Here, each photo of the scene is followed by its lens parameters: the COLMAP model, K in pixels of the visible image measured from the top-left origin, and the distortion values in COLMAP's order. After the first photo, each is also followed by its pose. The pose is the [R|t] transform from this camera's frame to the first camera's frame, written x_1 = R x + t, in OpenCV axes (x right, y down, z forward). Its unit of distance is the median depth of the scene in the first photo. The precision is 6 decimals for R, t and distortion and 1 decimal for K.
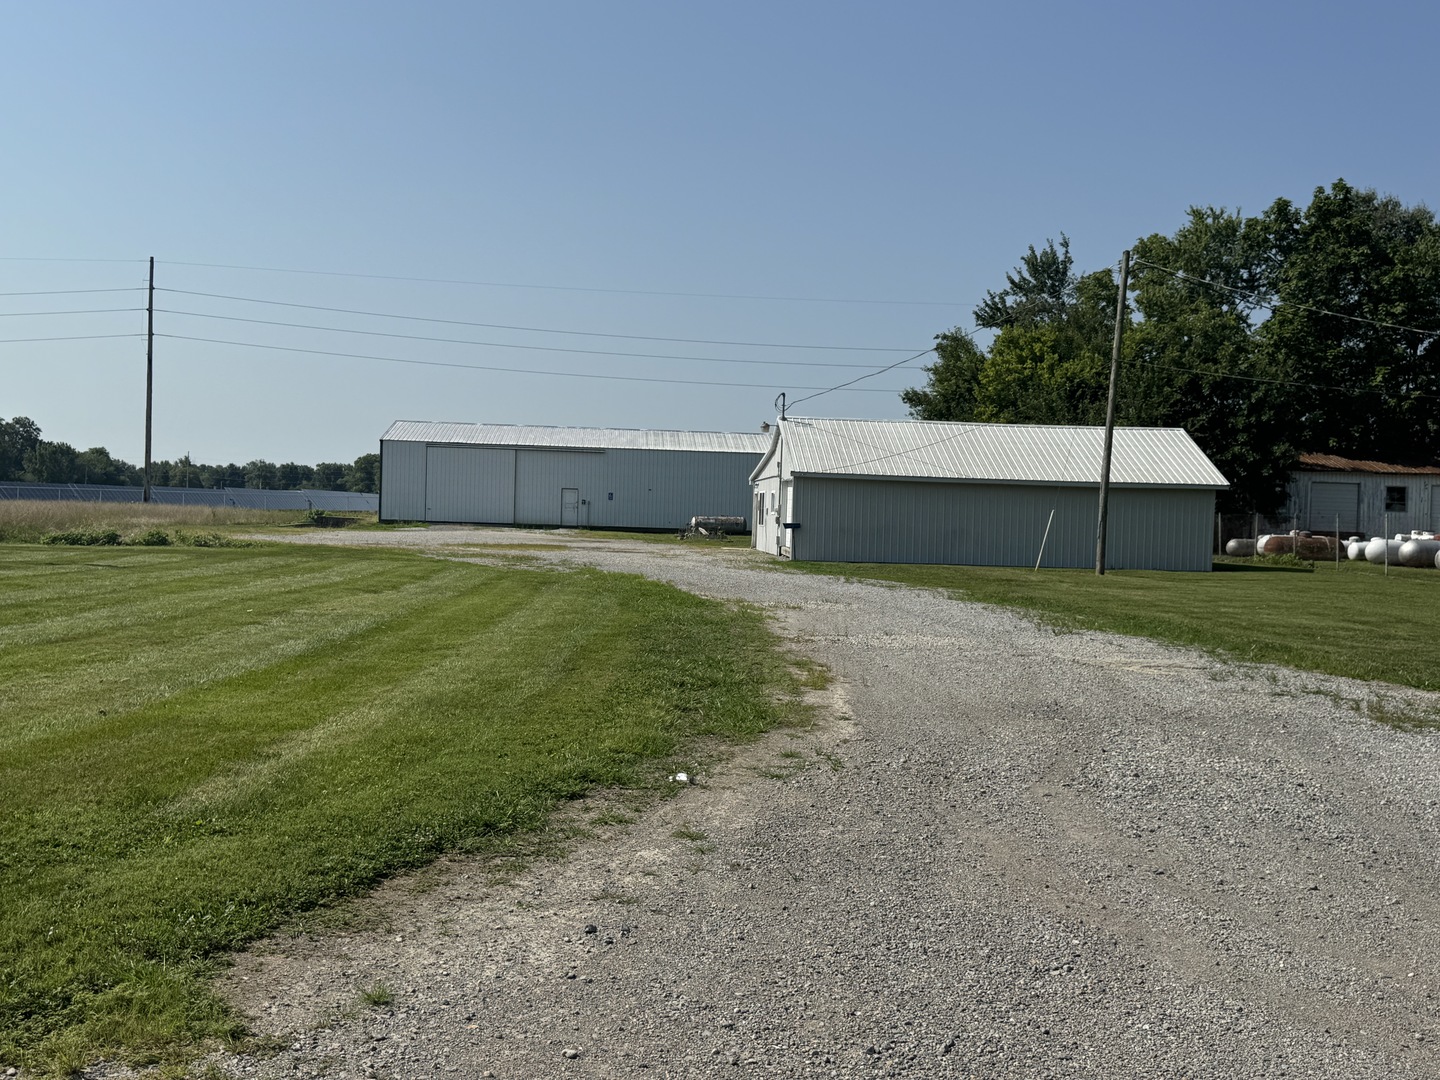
lens RADIAL K [[1512.1, 0, 720.0], [0, 1512.1, 540.0], [0, 0, 1]] dist [0.007779, 0.004405]
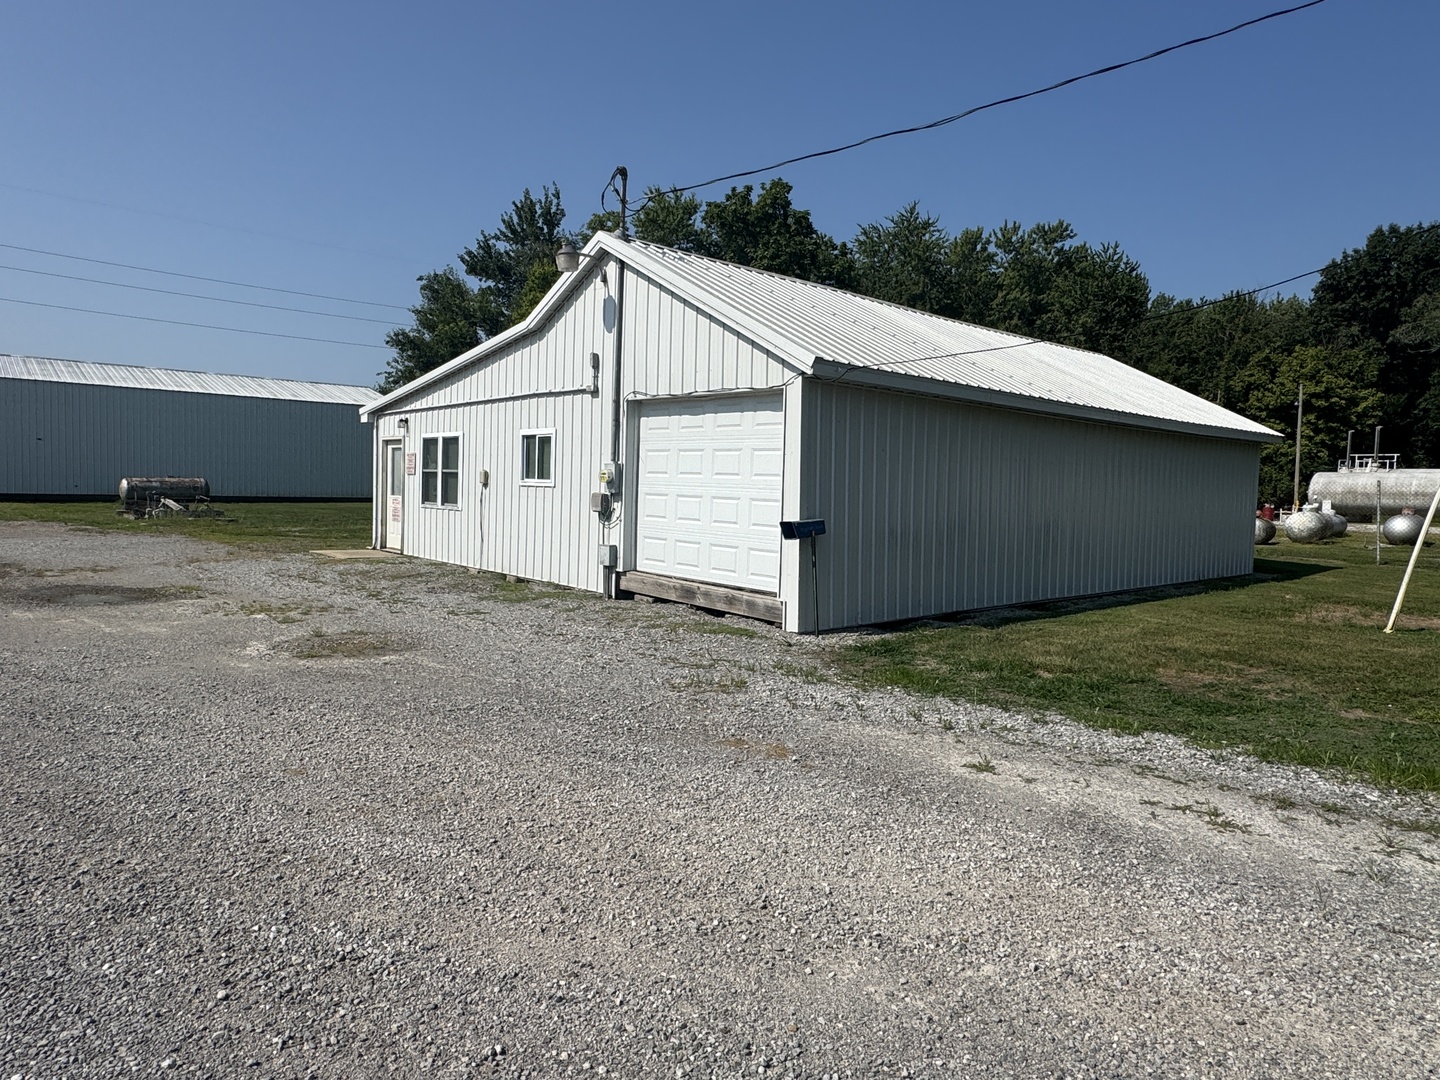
lens RADIAL K [[889.0, 0, 721.5], [0, 889.0, 488.2], [0, 0, 1]] dist [-0.003311, -0.001065]
pose [[0.794594, -0.020932, 0.606780, -0.044180], [0.015180, 0.999778, 0.014610, -0.012123], [-0.606951, -0.002398, 0.794736, 0.500709]]
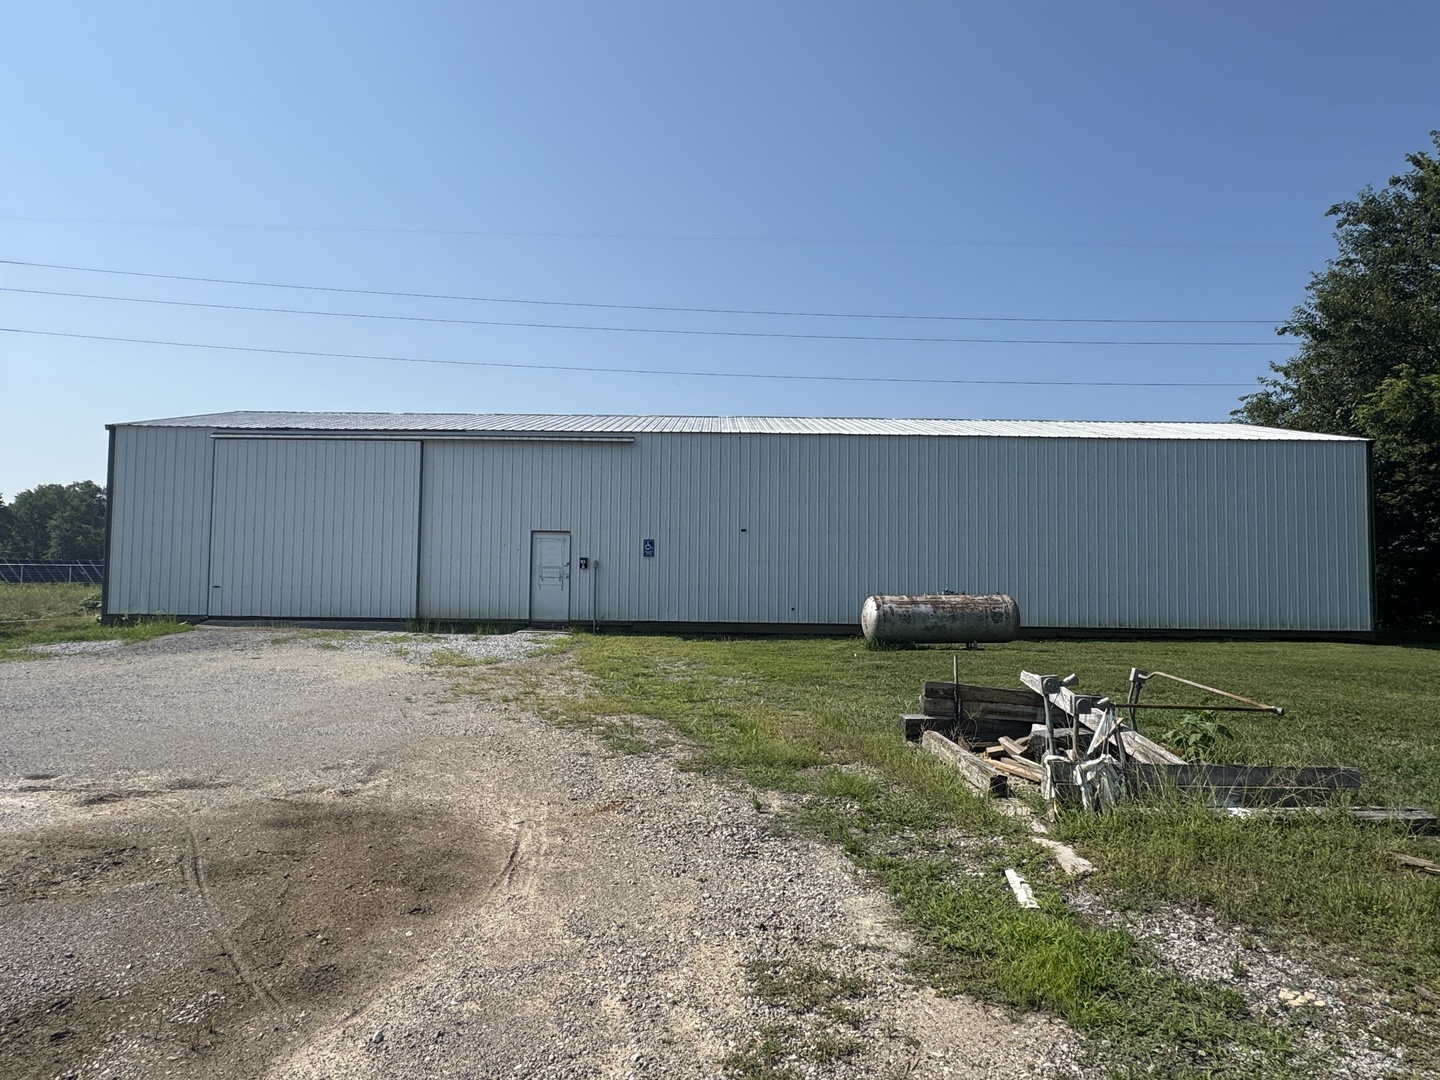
lens RADIAL K [[884.9, 0, 720.0], [0, 884.9, 540.0], [0, 0, 1]] dist [0.000813, 0.000220]
pose [[0.995266, -0.024747, -0.093983, -0.030761], [0.018445, 0.997559, -0.067343, -0.014546], [0.095420, 0.065291, 0.993294, 0.764542]]
